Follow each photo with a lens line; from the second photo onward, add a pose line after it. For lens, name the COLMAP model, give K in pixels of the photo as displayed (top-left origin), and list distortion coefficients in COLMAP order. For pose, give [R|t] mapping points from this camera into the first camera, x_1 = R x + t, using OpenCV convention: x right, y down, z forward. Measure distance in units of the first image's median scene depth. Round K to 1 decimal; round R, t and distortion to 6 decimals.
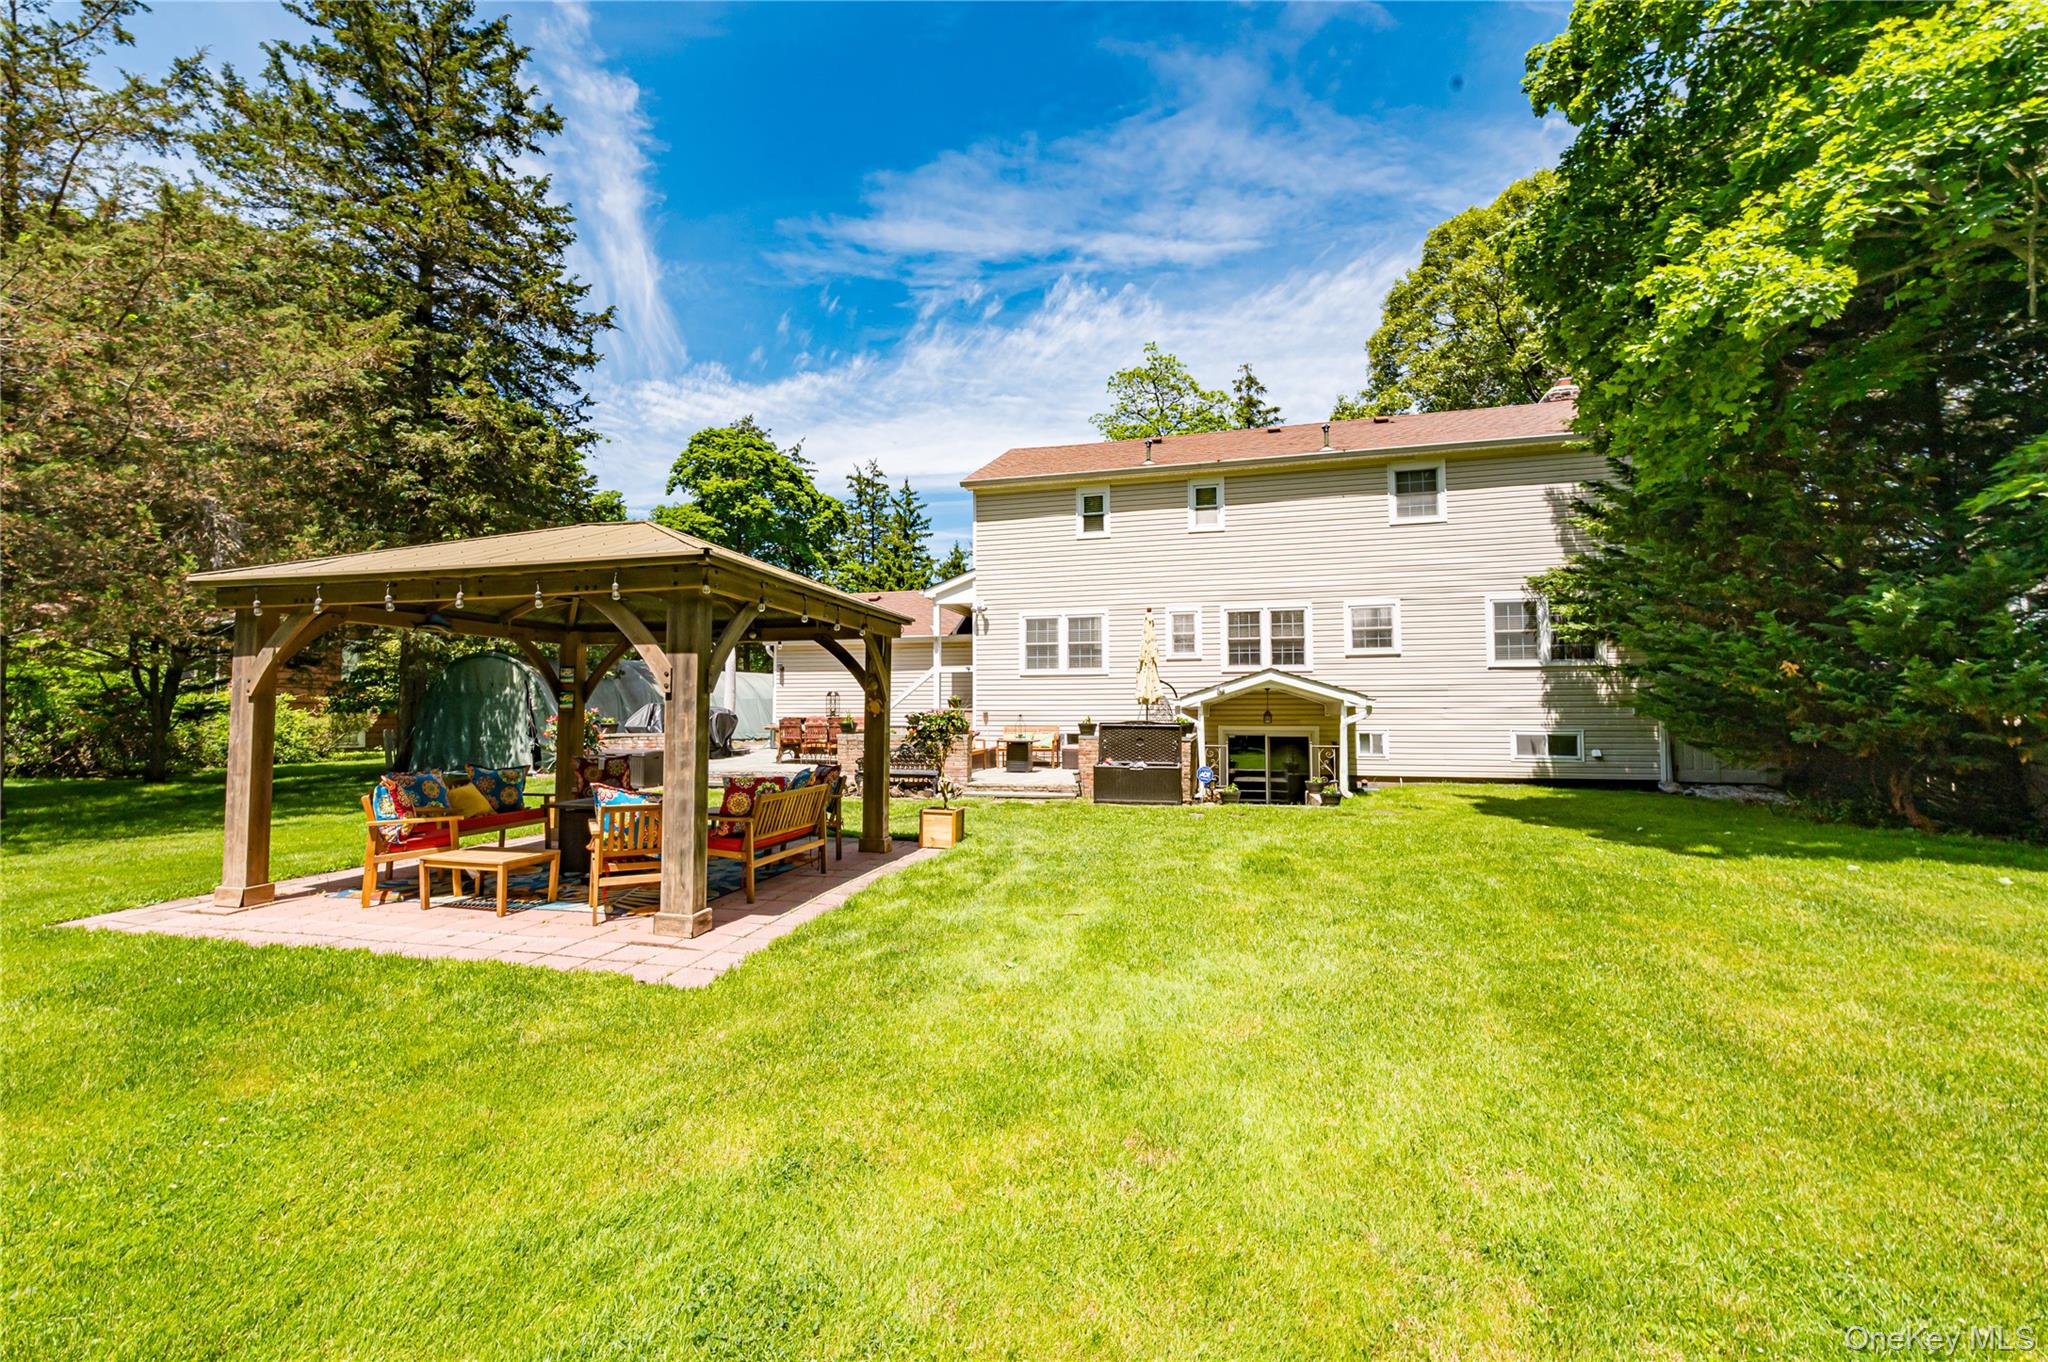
lens RADIAL K [[808.3, 0, 1024.0], [0, 808.3, 681.0], [0, 0, 1]] dist [-0.002749, 0.000100]
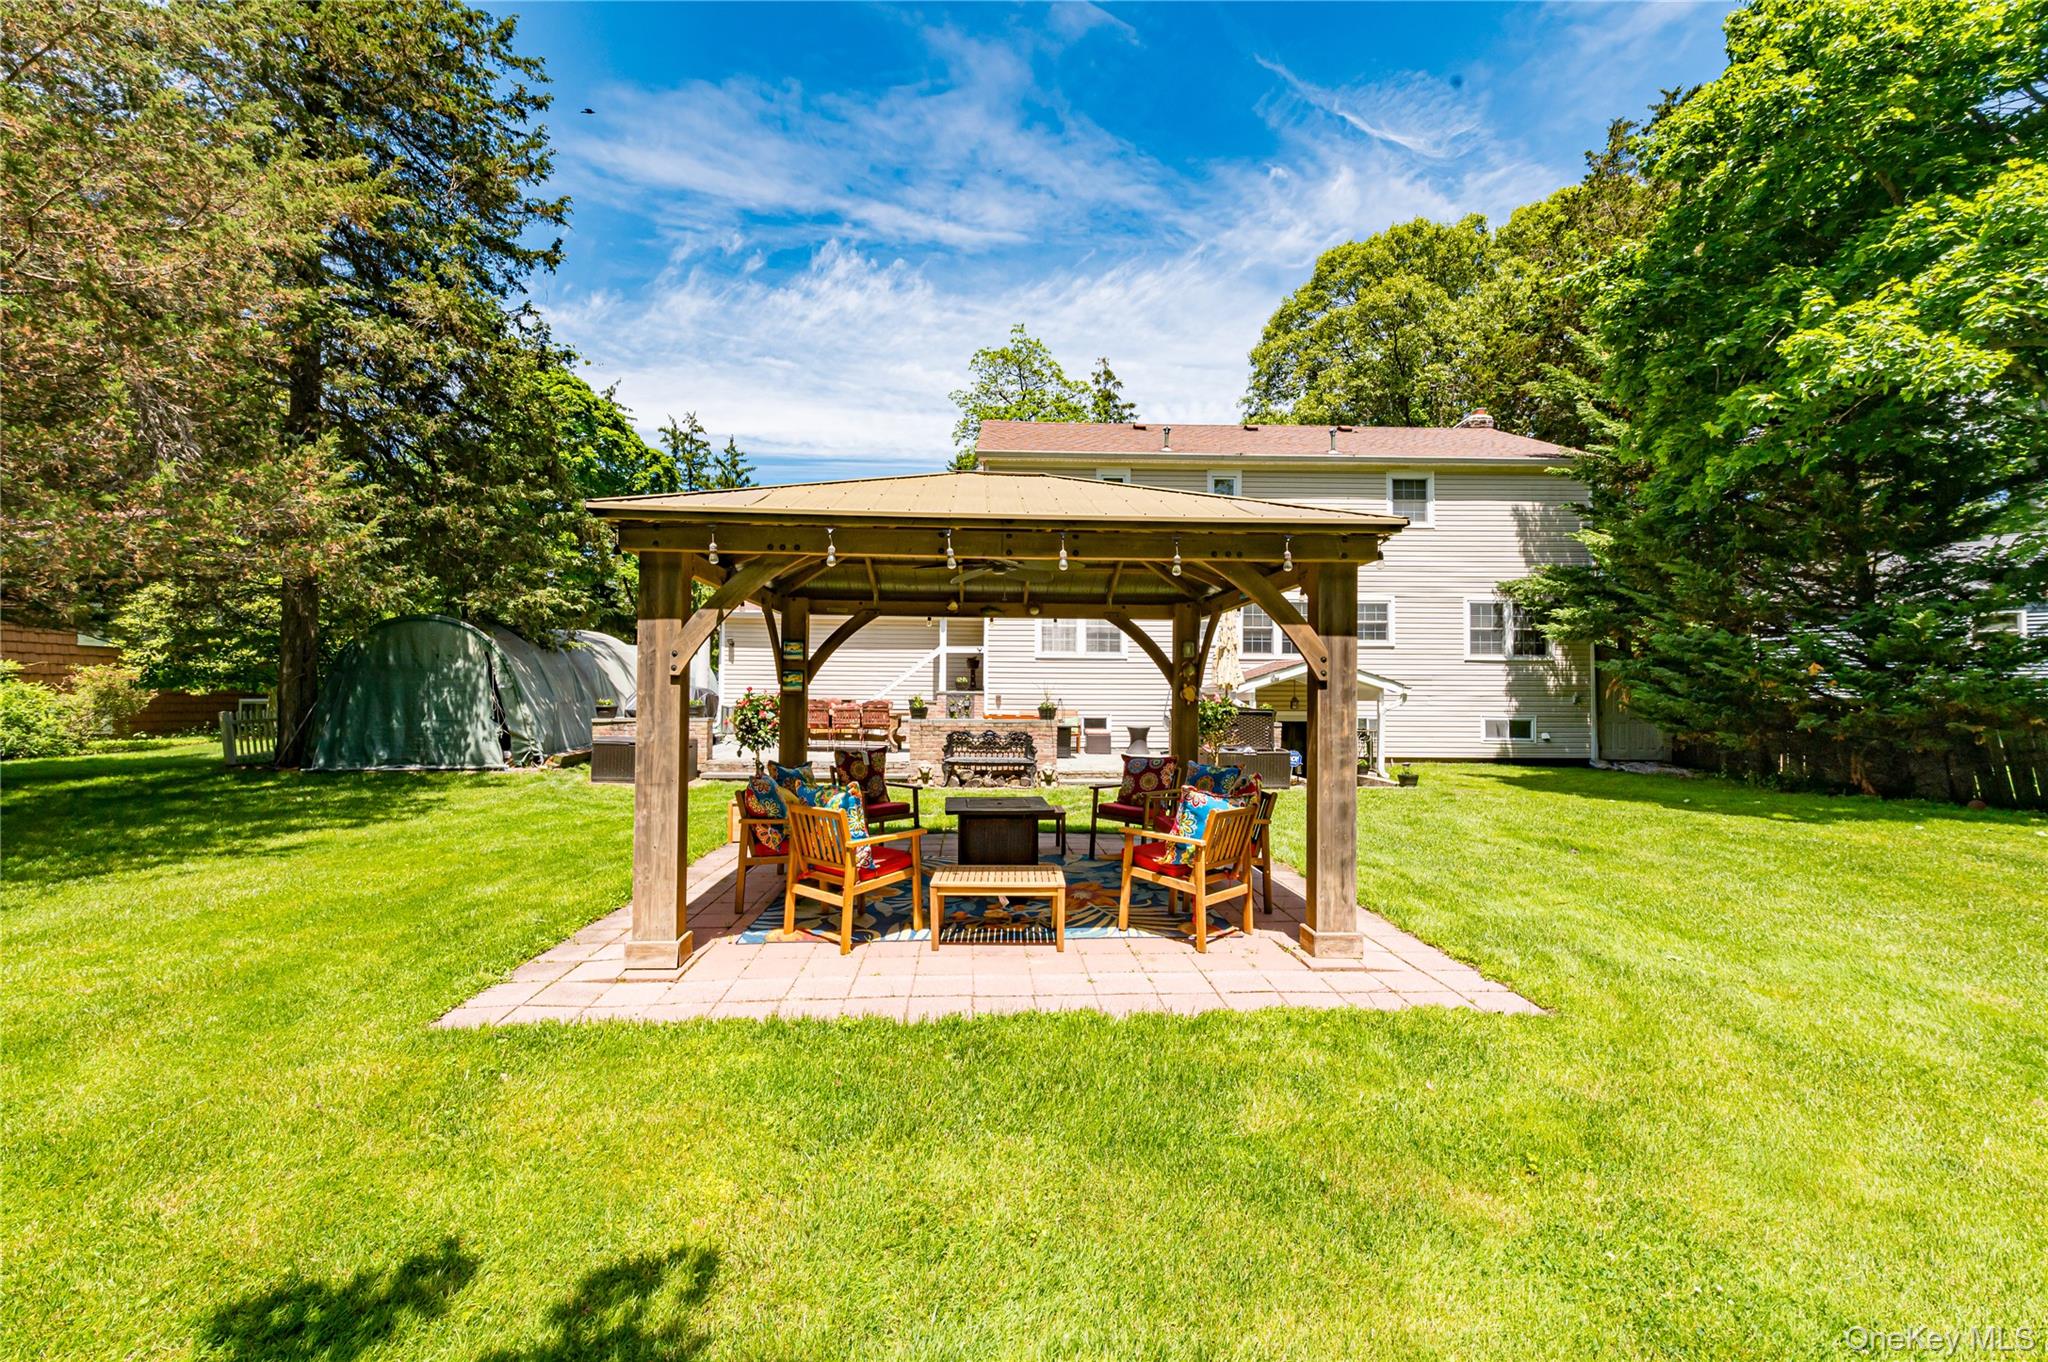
lens RADIAL K [[807.7, 0, 1016.5], [0, 807.7, 683.4], [0, 0, 1]] dist [-0.002556, -0.000297]
pose [[0.961539, 0.013128, 0.274353, -0.331043], [-0.020534, 0.999498, 0.024140, 0.000925], [-0.273898, -0.028845, 0.961326, 0.084519]]
